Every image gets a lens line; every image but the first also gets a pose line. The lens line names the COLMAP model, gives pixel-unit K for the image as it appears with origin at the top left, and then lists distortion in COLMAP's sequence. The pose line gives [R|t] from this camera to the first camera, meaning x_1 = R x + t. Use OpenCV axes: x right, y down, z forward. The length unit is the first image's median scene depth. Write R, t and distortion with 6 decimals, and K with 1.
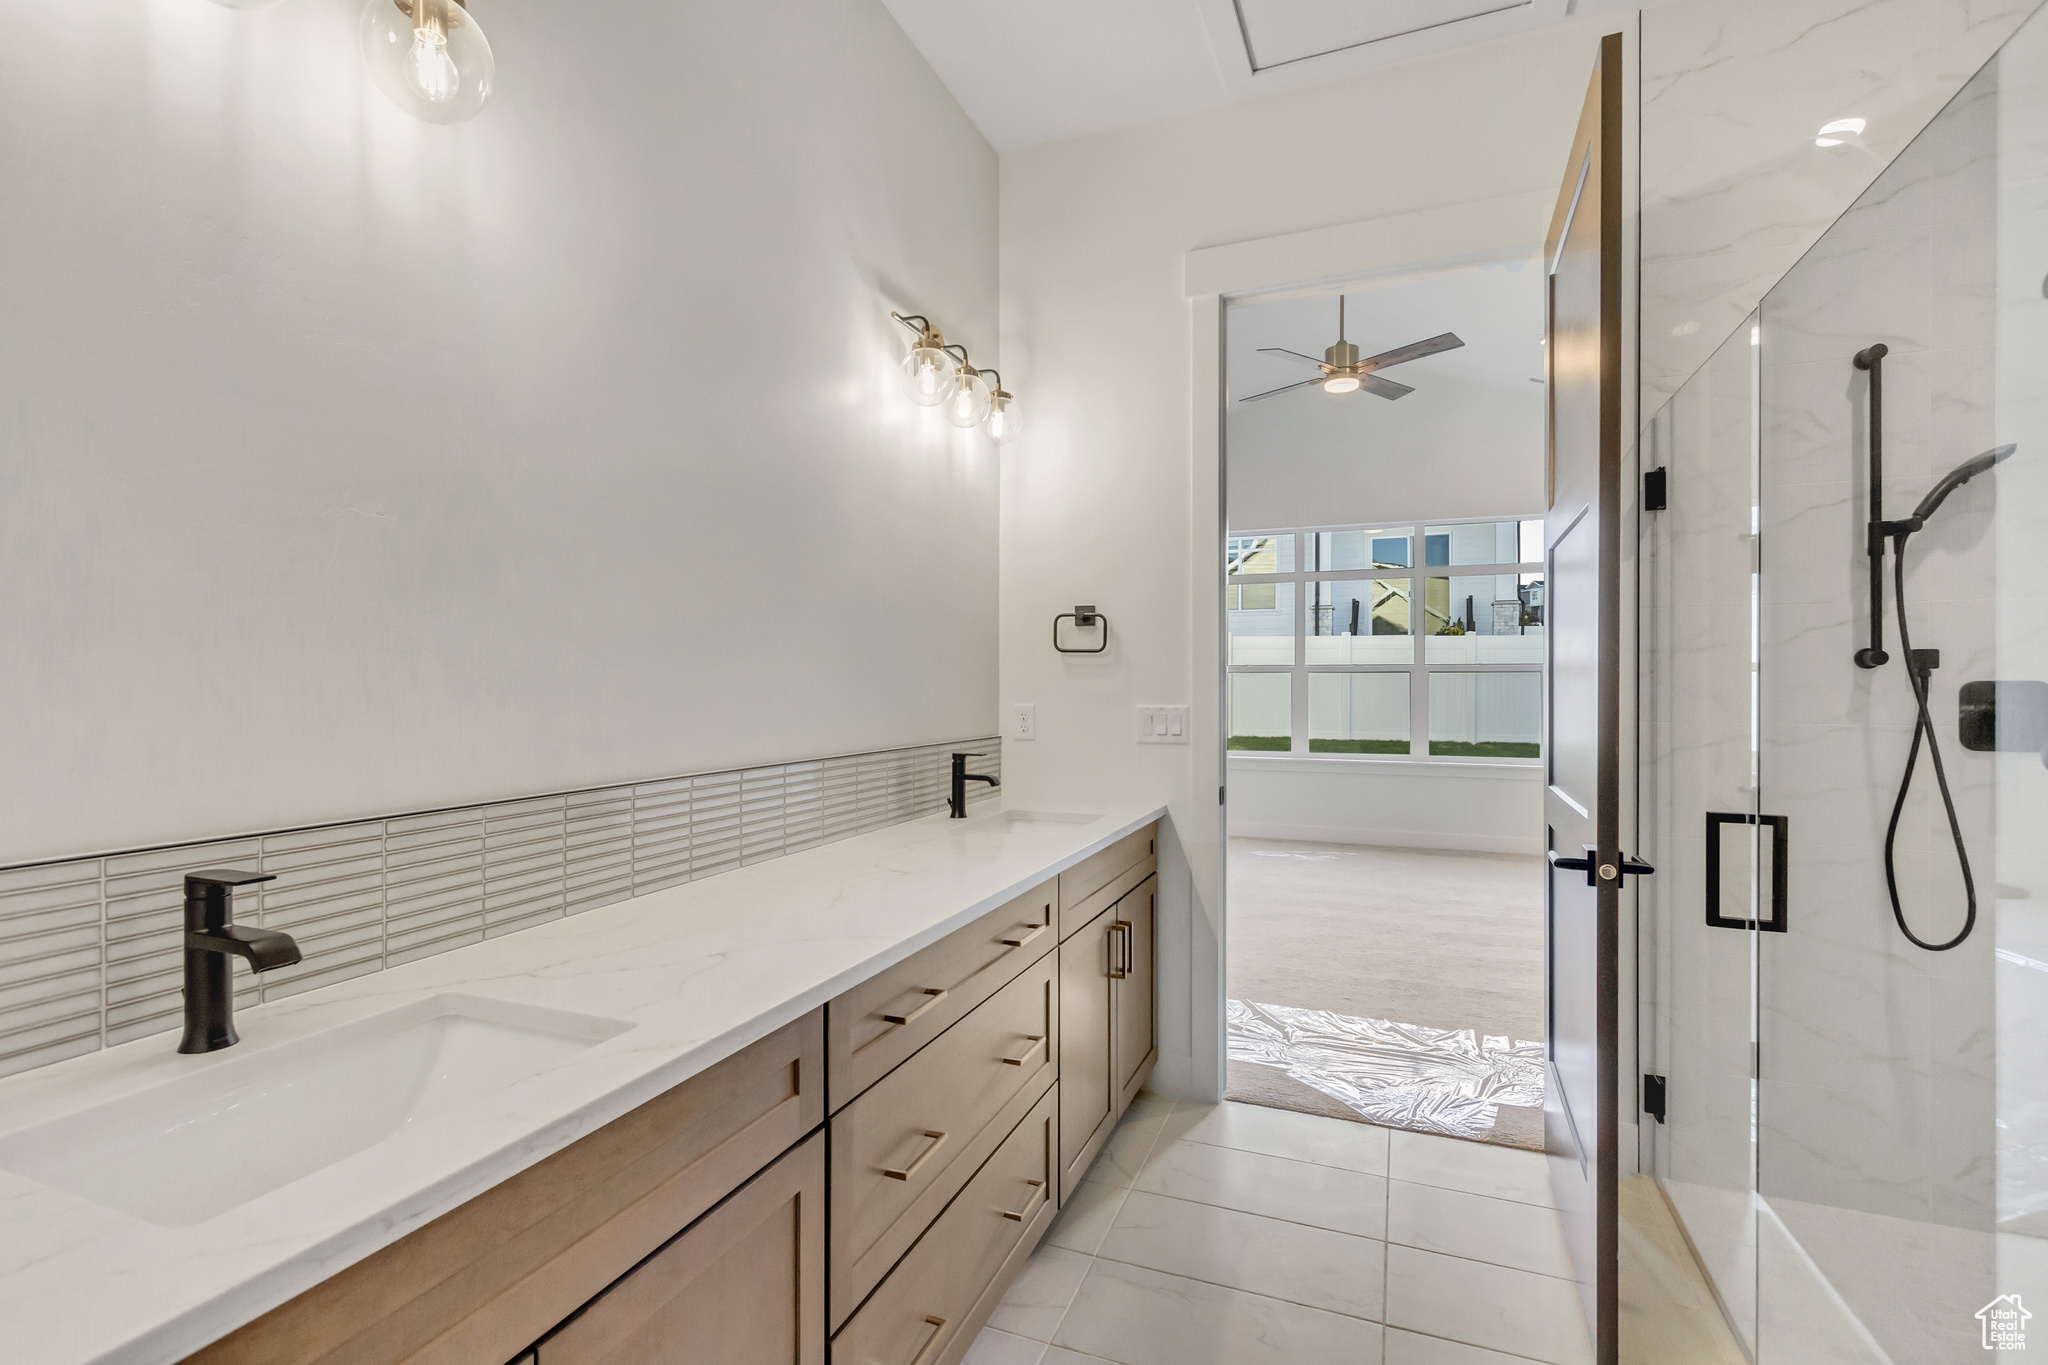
lens RADIAL K [[948.5, 0, 1014.8], [0, 948.5, 690.4], [0, 0, 1]] dist [0.000189, 0.000148]
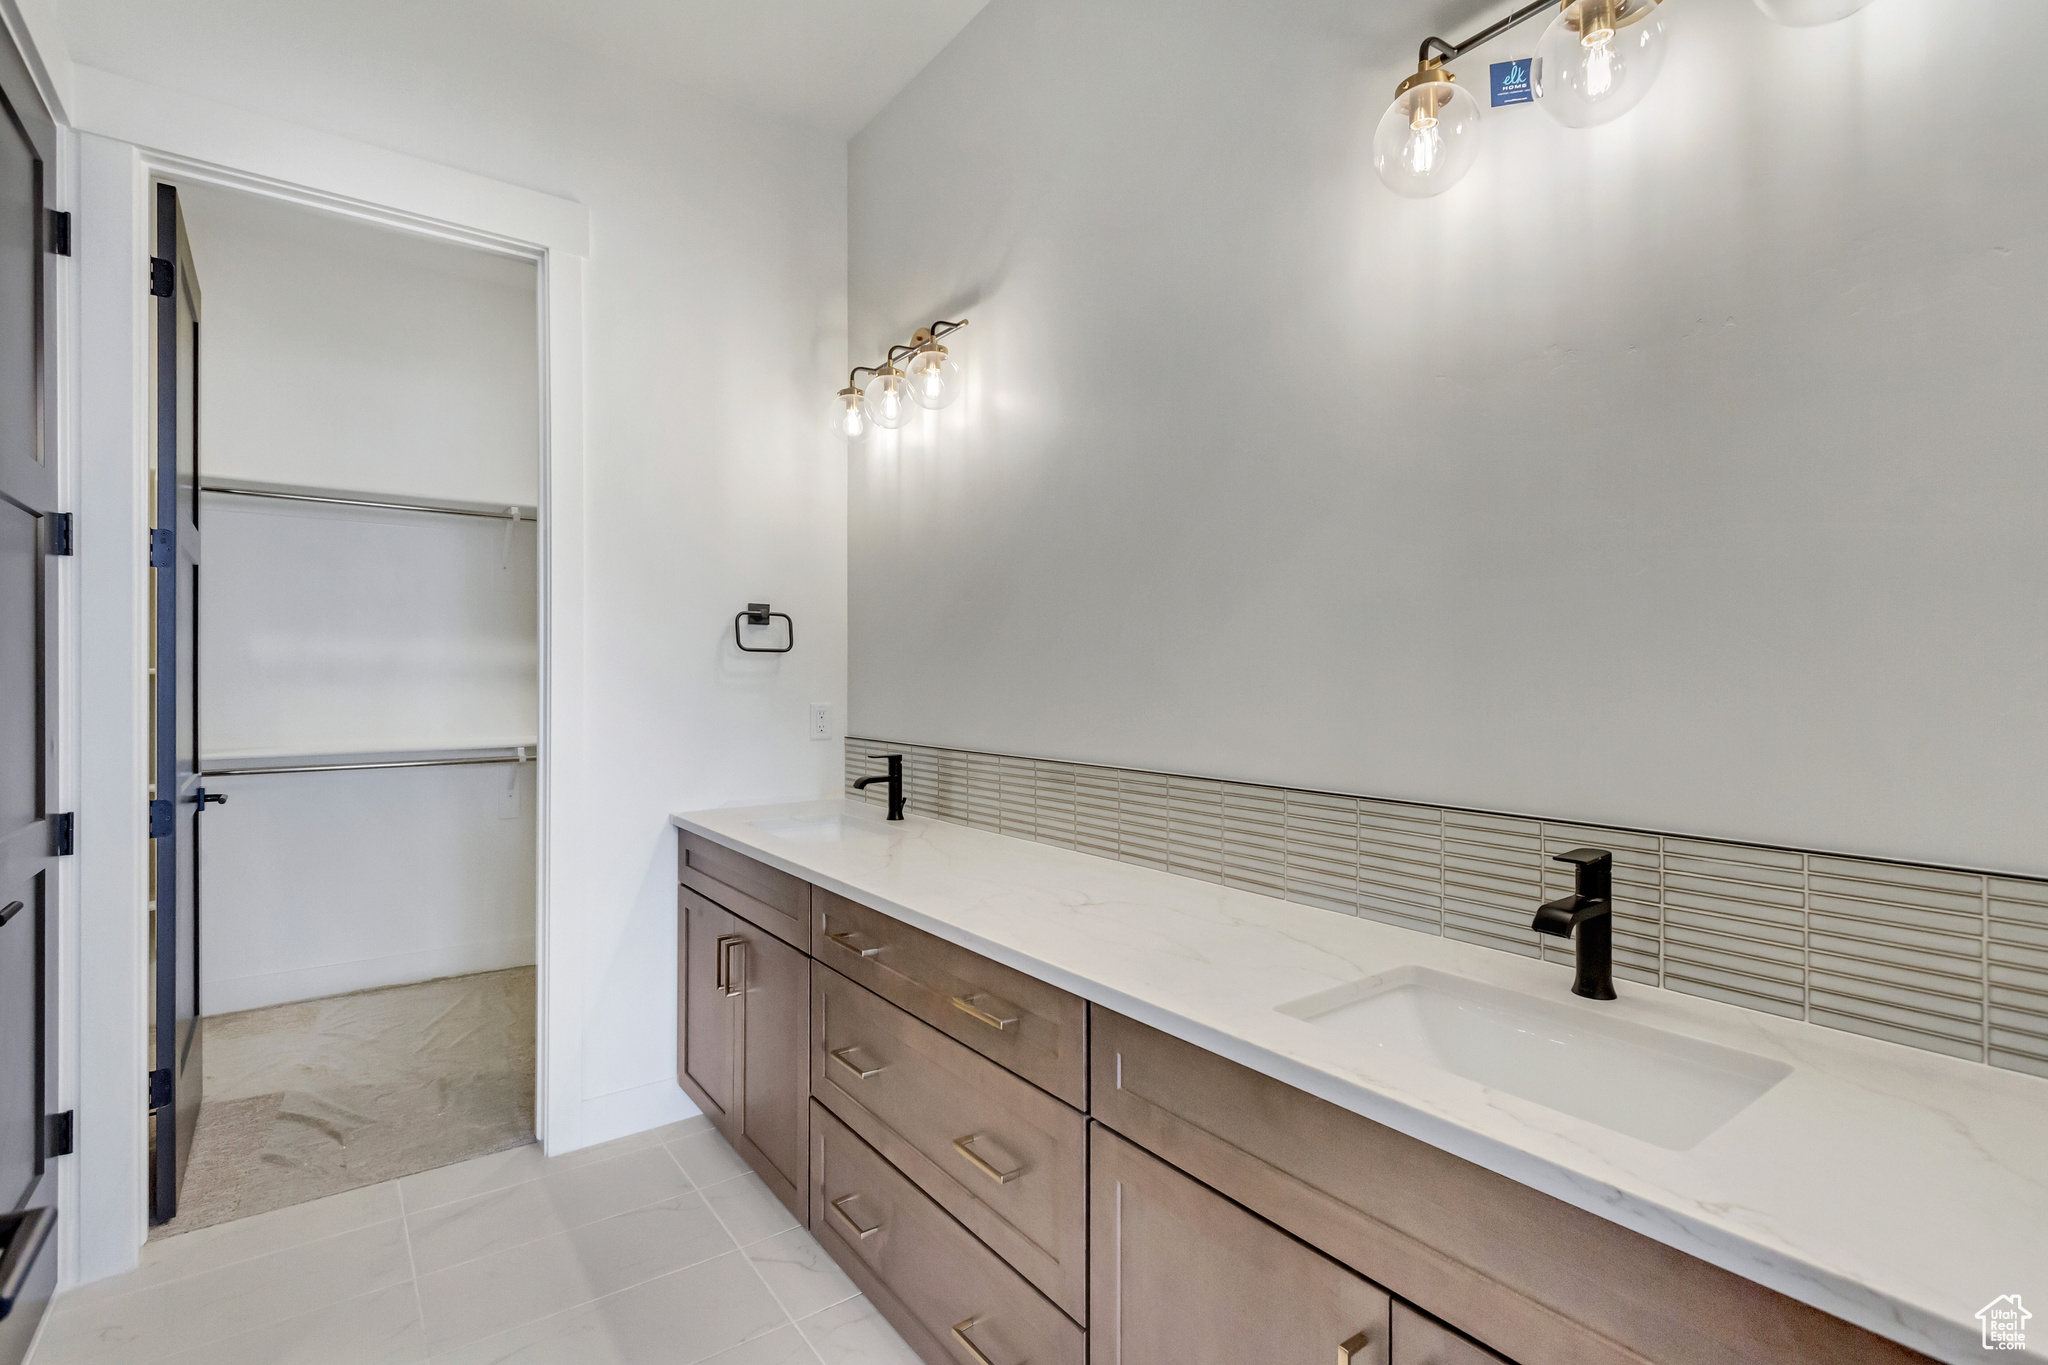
lens RADIAL K [[948.5, 0, 1014.8], [0, 948.5, 690.4], [0, 0, 1]] dist [0.000189, 0.000148]
pose [[-0.526776, 0.015619, -0.849861, 0.698584], [-0.001969, 0.999806, 0.019595, -0.028056], [0.850002, 0.011995, -0.526643, 1.480233]]
